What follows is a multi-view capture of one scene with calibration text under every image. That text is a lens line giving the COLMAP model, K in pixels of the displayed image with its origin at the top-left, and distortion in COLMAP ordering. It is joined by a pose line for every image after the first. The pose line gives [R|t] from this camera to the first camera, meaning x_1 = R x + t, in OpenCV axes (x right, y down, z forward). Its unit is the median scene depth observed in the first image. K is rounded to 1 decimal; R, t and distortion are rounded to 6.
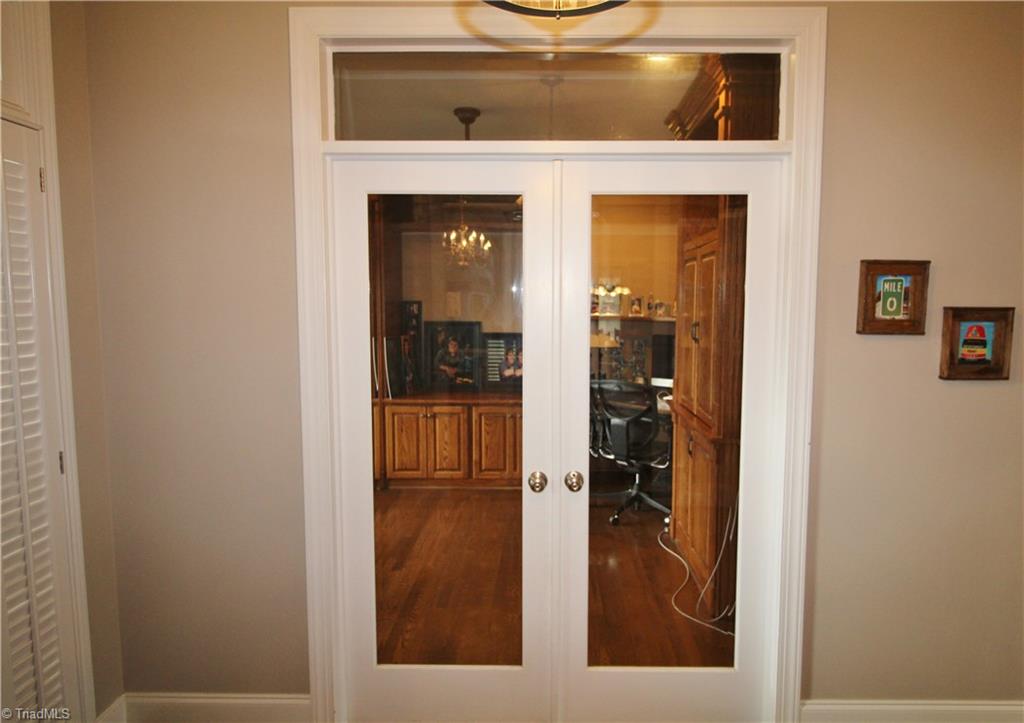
lens RADIAL K [[650.6, 0, 545.5], [0, 650.6, 361.0], [0, 0, 1]] dist [0.001094, 0.000399]
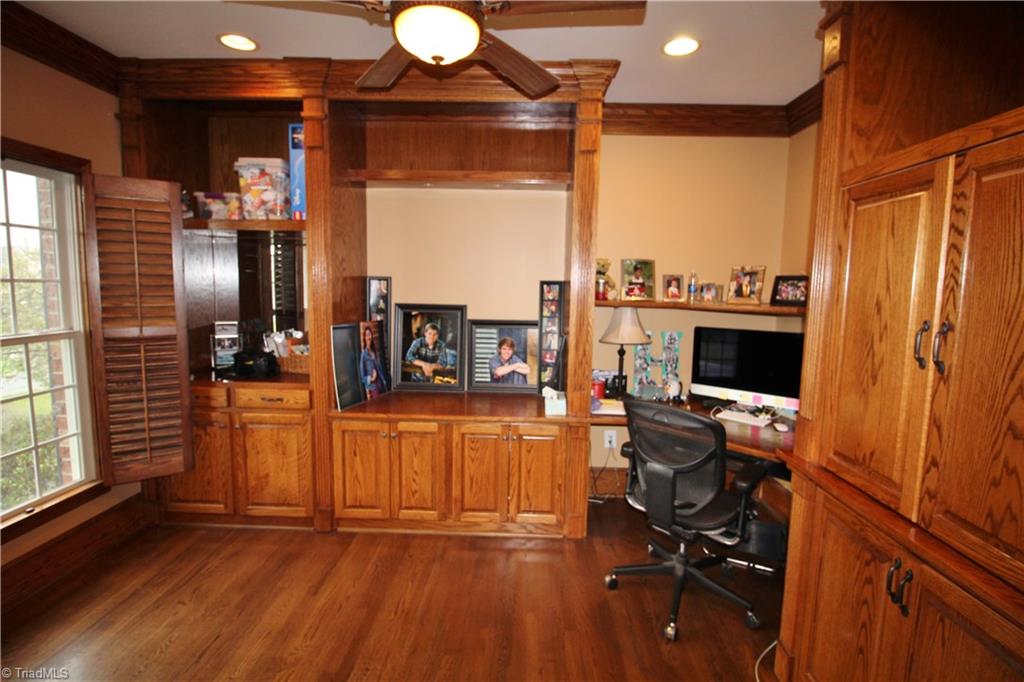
lens RADIAL K [[472.9, 0, 514.2], [0, 472.9, 333.3], [0, 0, 1]] dist [-0.002456, -0.012742]
pose [[0.999781, 0.017694, -0.011159, -0.038047], [-0.017584, 0.999796, 0.009915, -0.034553], [0.011332, -0.009716, 0.999889, 0.454507]]
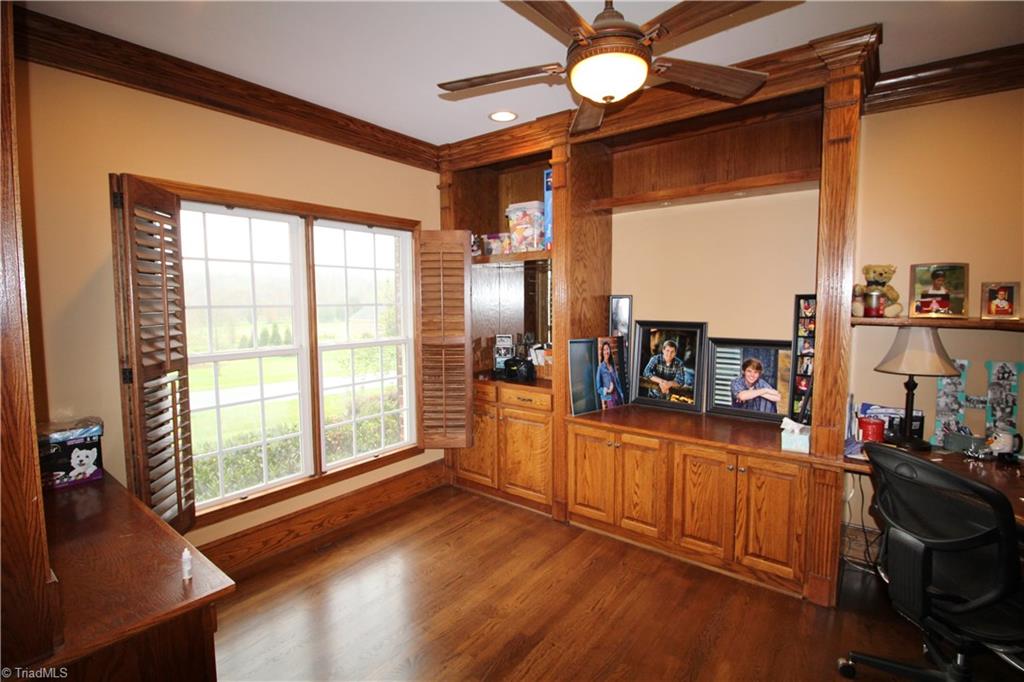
lens RADIAL K [[472.9, 0, 514.2], [0, 472.9, 333.3], [0, 0, 1]] dist [-0.002456, -0.012742]
pose [[0.796725, 0.036931, -0.603212, 0.052190], [-0.049767, 0.998750, -0.004586, -0.036063], [0.602289, 0.033674, 0.797568, 0.457382]]
